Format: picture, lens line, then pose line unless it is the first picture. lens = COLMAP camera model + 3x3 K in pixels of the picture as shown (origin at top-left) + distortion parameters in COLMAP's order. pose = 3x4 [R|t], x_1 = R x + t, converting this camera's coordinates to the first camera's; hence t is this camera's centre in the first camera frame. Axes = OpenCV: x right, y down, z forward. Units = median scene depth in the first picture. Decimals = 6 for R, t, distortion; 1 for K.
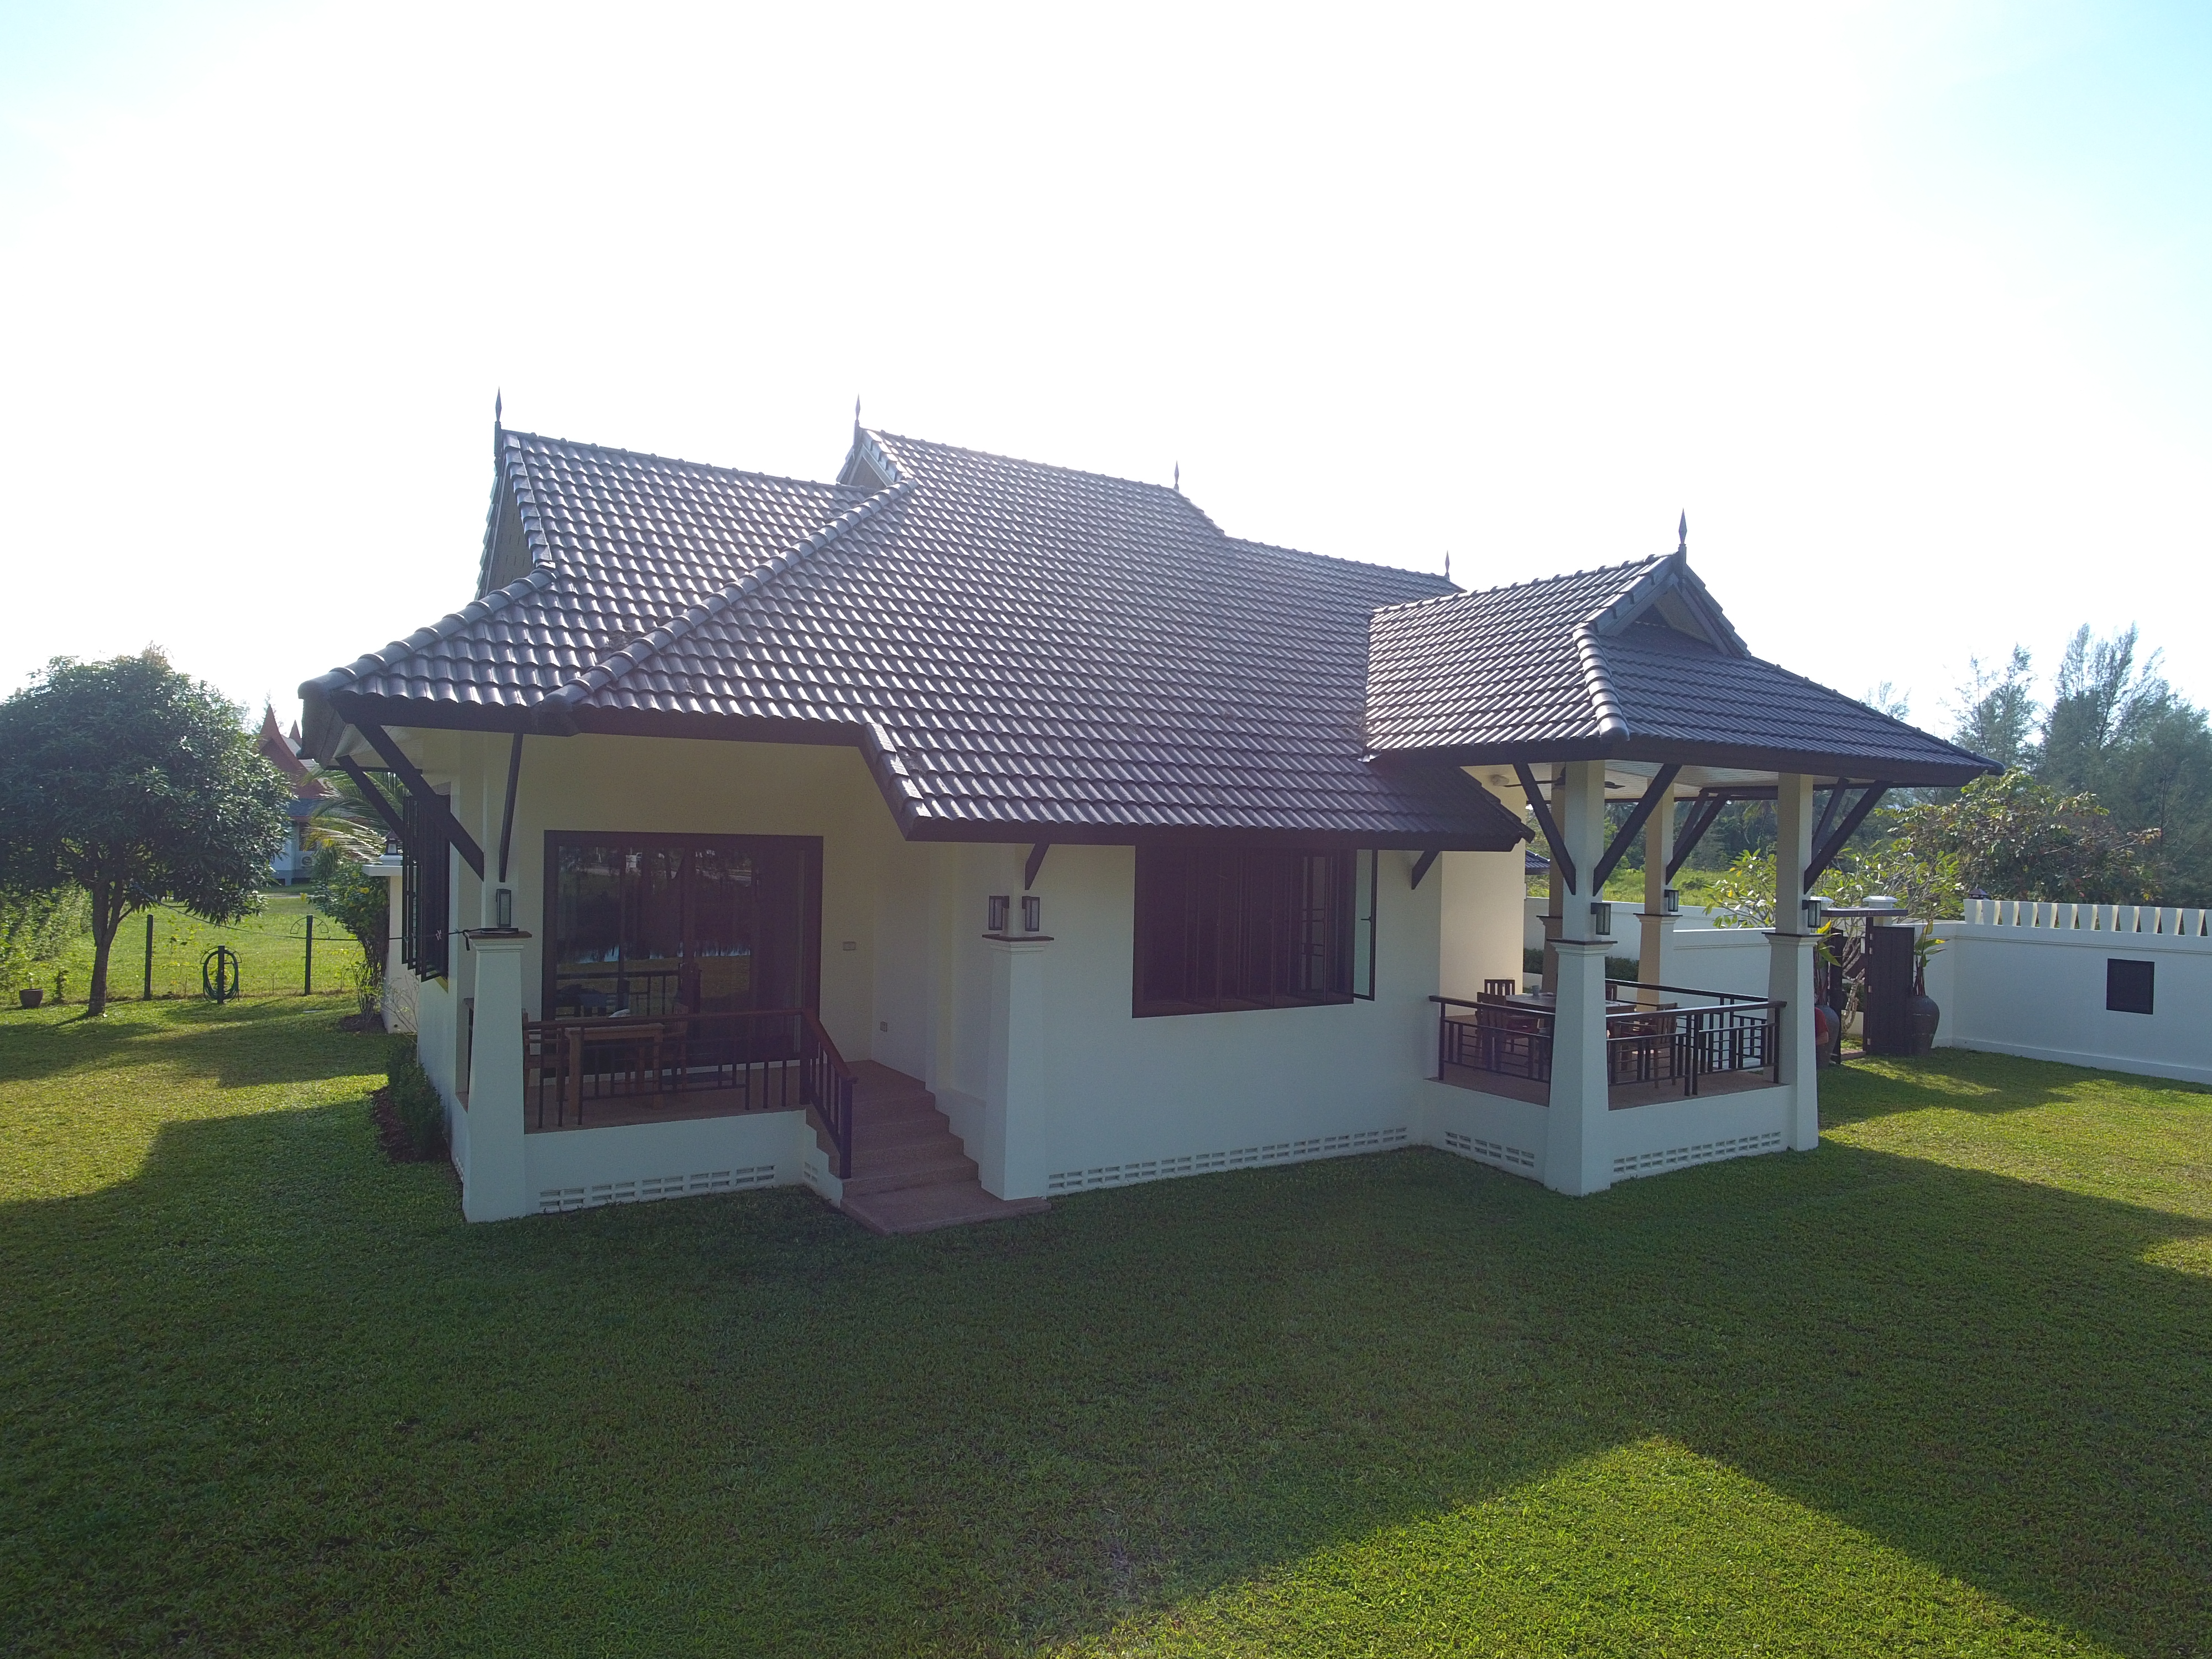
lens RADIAL K [[1326.6, 0, 1106.0], [0, 1326.6, 829.5], [0, 0, 1]] dist [0.001004, 0.002628]
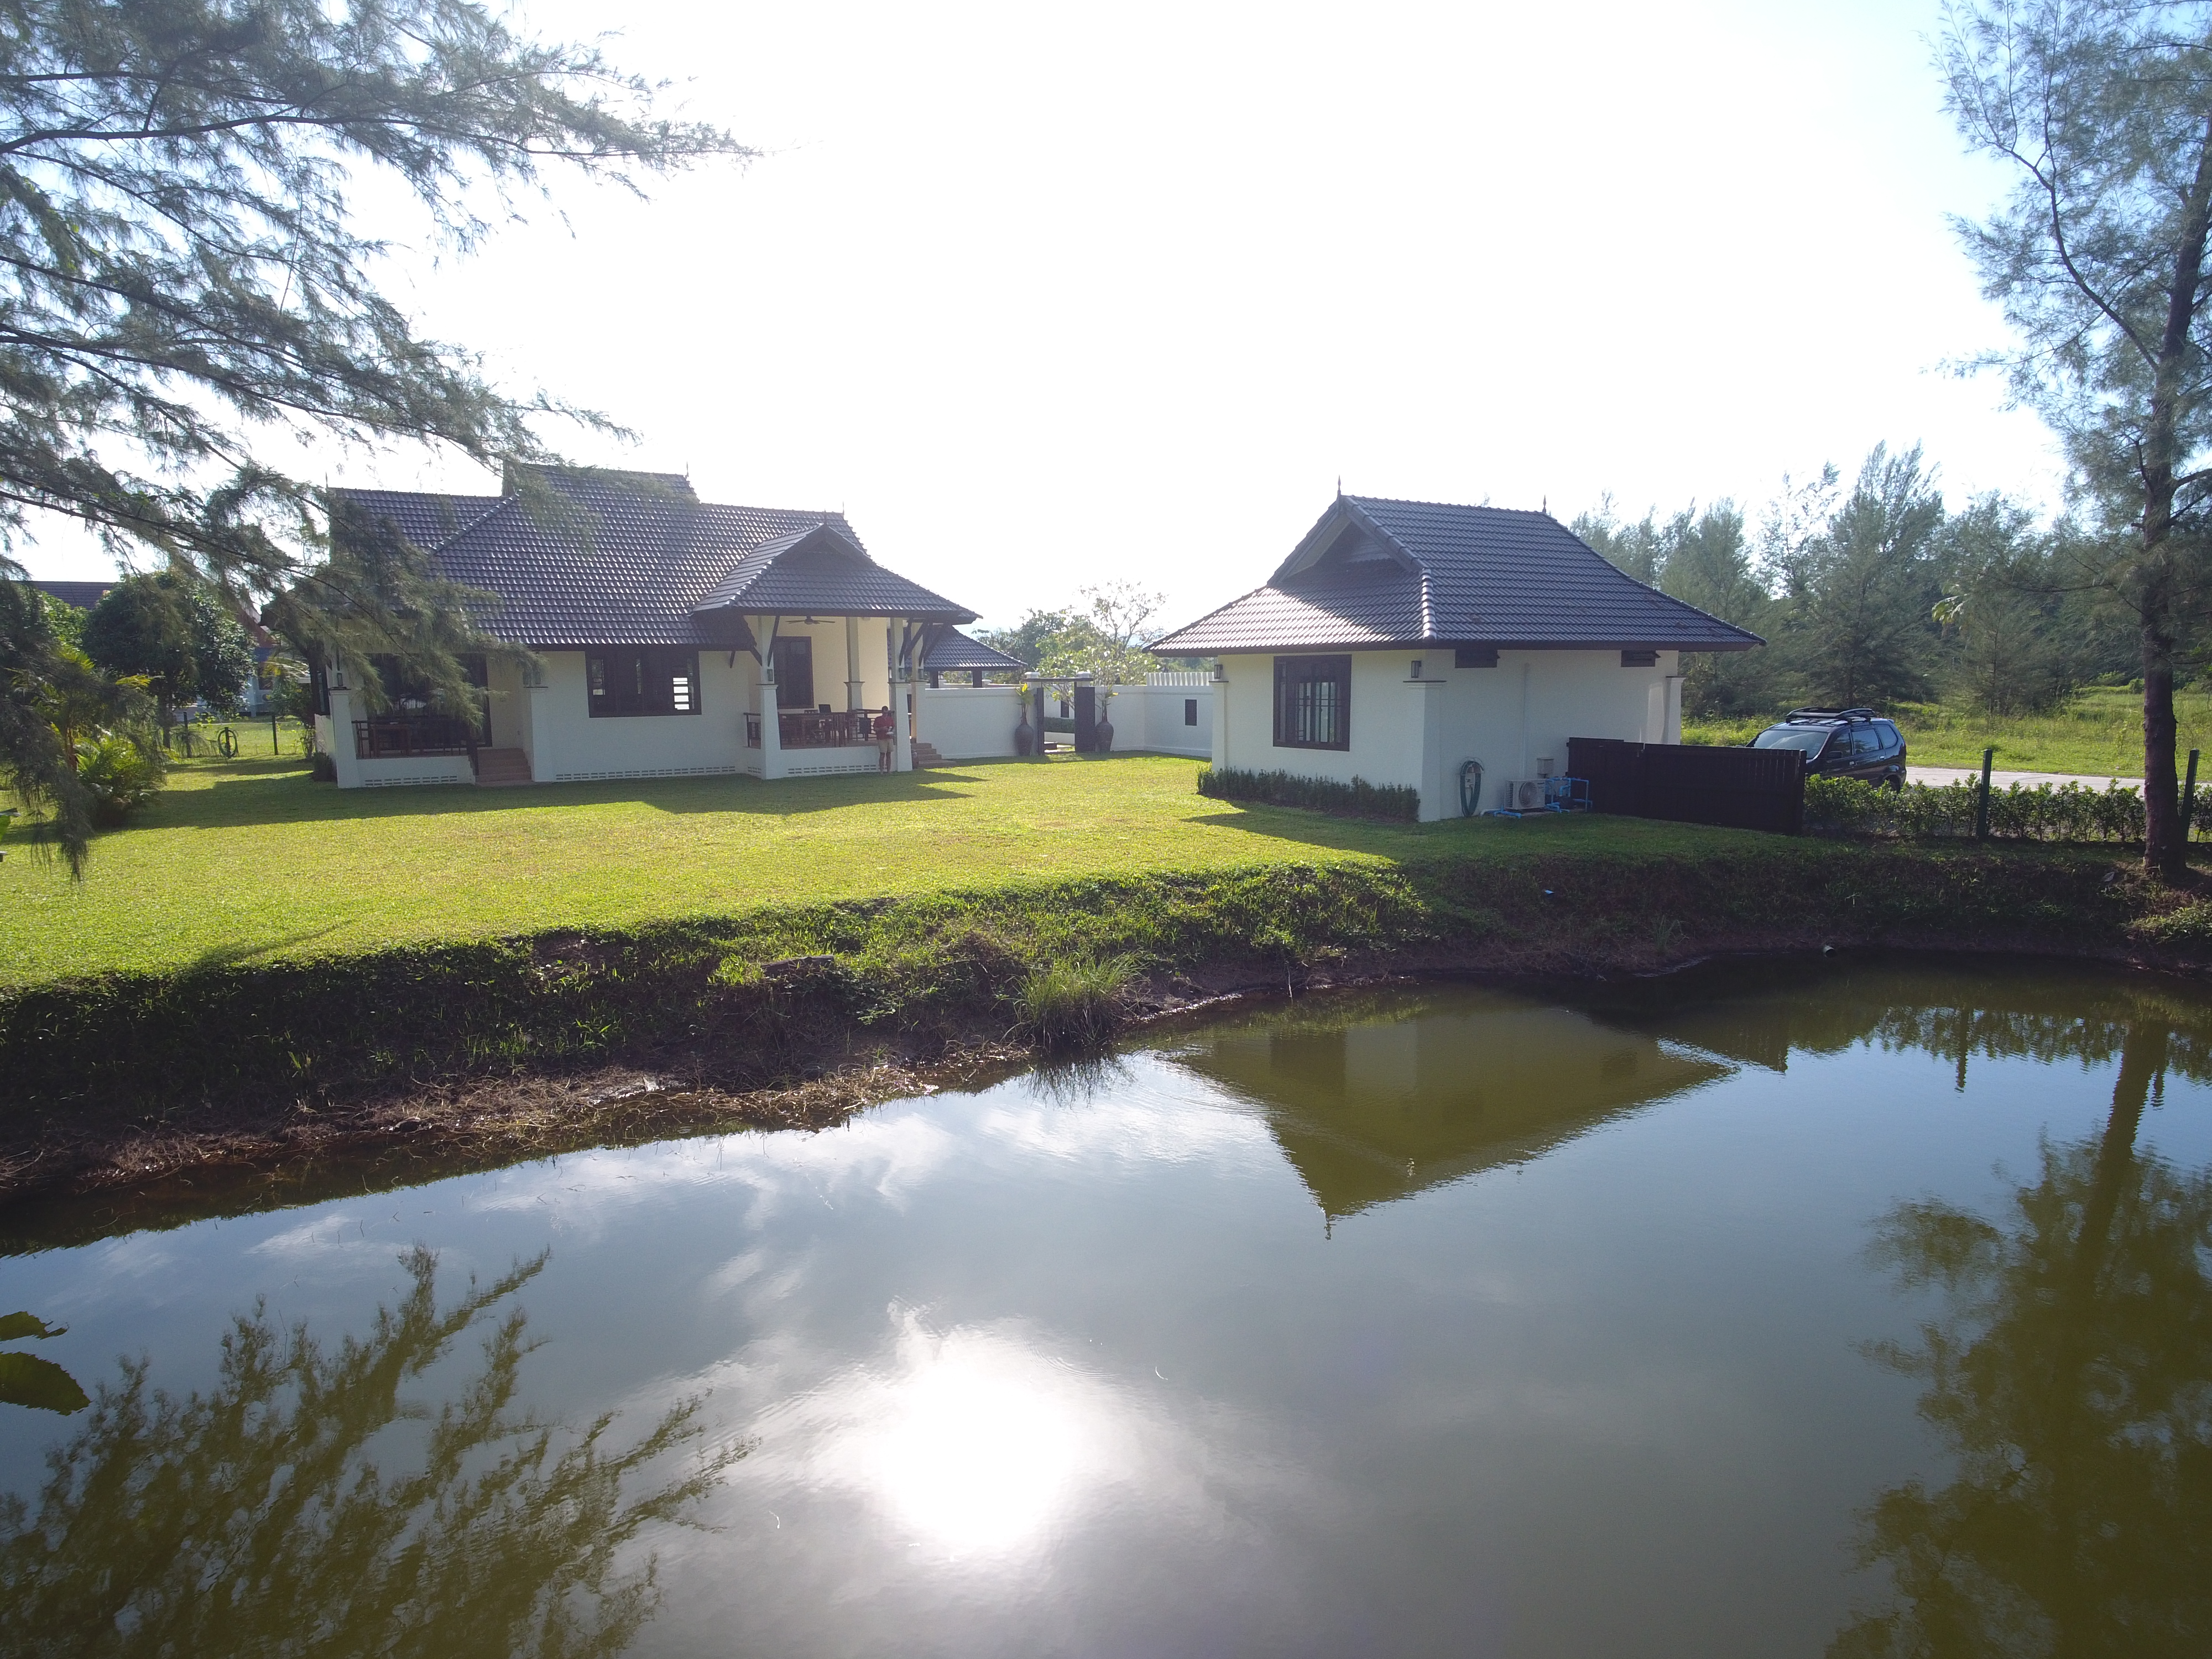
lens RADIAL K [[1326.6, 0, 1106.0], [0, 1326.6, 829.5], [0, 0, 1]] dist [0.001004, 0.002628]
pose [[0.999321, -0.032079, 0.018130, 0.579703], [0.029485, 0.991246, 0.128692, 0.030326], [-0.022100, -0.128070, 0.991519, -0.979740]]
